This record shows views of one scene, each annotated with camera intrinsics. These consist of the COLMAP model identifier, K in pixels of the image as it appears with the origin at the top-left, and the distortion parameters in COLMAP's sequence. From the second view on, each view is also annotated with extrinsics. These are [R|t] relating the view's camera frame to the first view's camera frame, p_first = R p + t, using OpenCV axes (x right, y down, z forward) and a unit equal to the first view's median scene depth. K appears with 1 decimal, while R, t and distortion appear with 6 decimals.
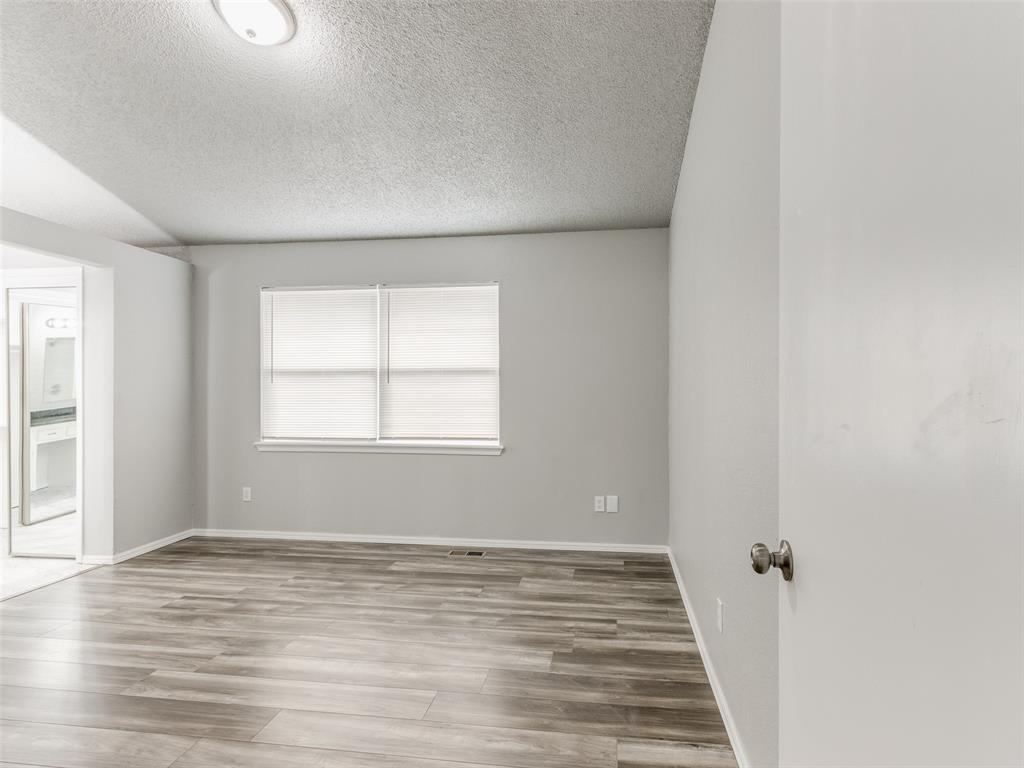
lens RADIAL K [[520.7, 0, 514.8], [0, 520.7, 389.7], [0, 0, 1]] dist [-0.000023, -0.000965]
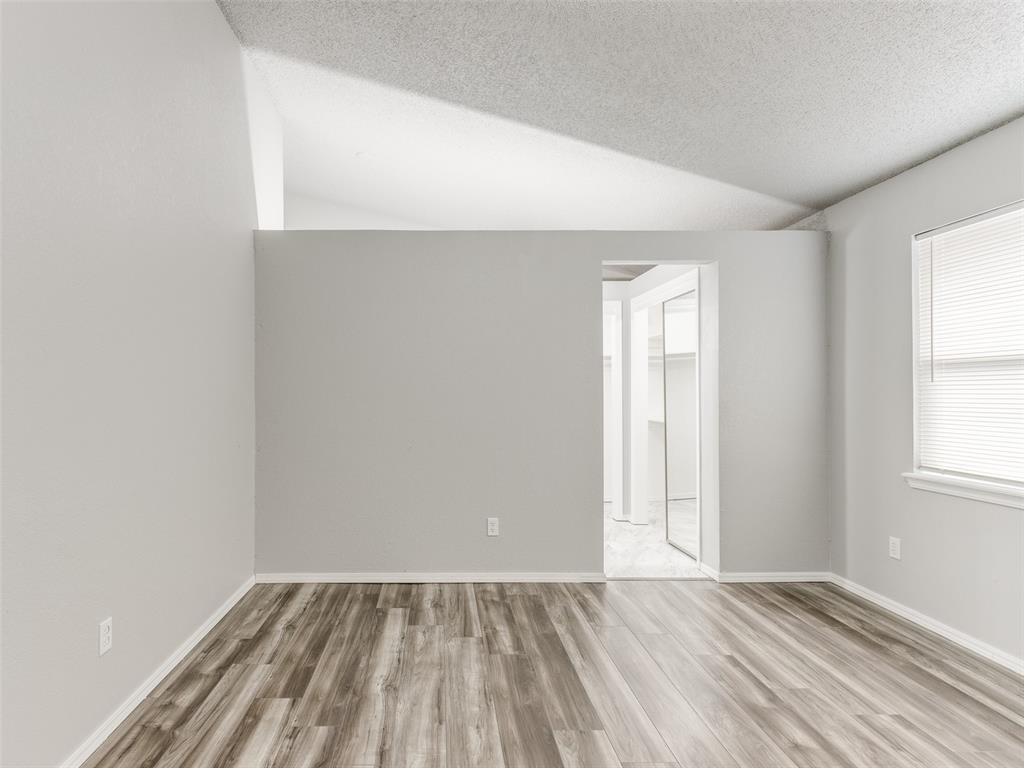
lens RADIAL K [[520.7, 0, 514.8], [0, 520.7, 389.7], [0, 0, 1]] dist [-0.000023, -0.000965]
pose [[0.179639, -0.004789, -0.983721, 0.061785], [-0.000960, 0.999987, -0.005044, -0.000058], [0.983732, 0.001851, 0.179632, 0.404758]]
